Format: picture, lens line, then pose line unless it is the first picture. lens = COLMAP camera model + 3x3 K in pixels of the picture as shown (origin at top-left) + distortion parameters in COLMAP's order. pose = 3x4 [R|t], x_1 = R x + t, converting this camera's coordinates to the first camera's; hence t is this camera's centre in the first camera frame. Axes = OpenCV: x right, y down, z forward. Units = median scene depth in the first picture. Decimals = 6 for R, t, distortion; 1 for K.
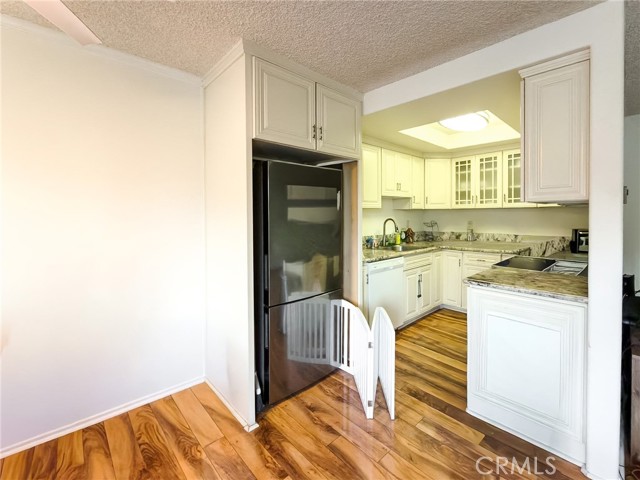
lens RADIAL K [[292.0, 0, 341.8], [0, 292.0, 219.6], [0, 0, 1]] dist [-0.000853, -0.000116]
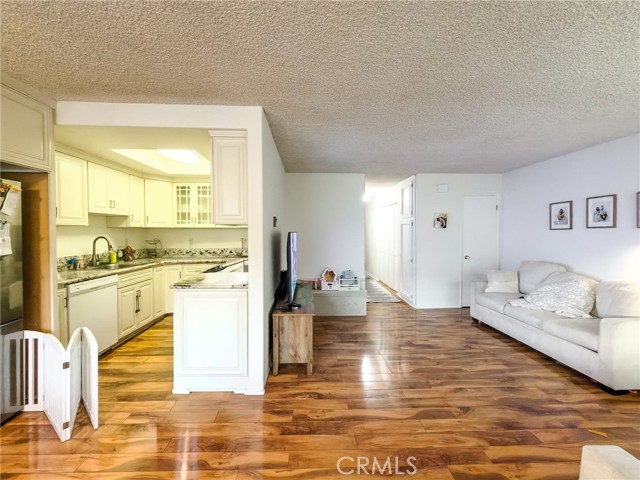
lens RADIAL K [[264.2, 0, 318.7], [0, 264.2, 237.8], [0, 0, 1]] dist [-0.001545, -0.000262]
pose [[0.679025, -0.008693, 0.734064, 0.013918], [0.007889, 0.999959, 0.004544, 0.001967], [-0.734073, 0.002706, 0.679065, -0.109052]]
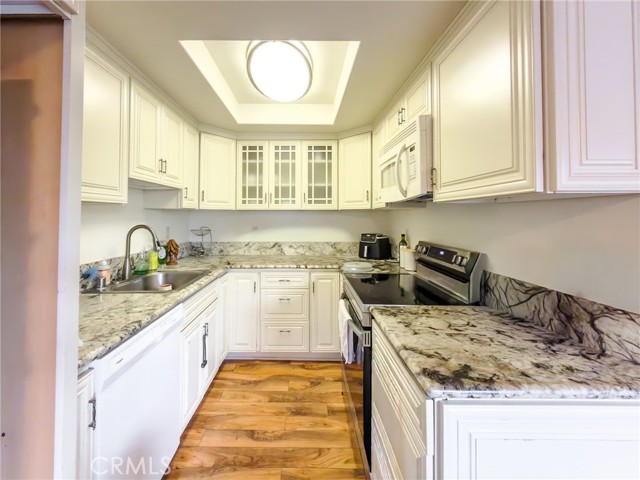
lens RADIAL K [[286.4, 0, 319.6], [0, 286.4, 211.0], [0, 0, 1]] dist [0.020209, 0.000058]
pose [[0.702463, 0.022171, 0.711375, 0.019753], [0.007839, 0.999213, -0.038883, -0.006410], [-0.711677, 0.032890, 0.701736, 0.416988]]
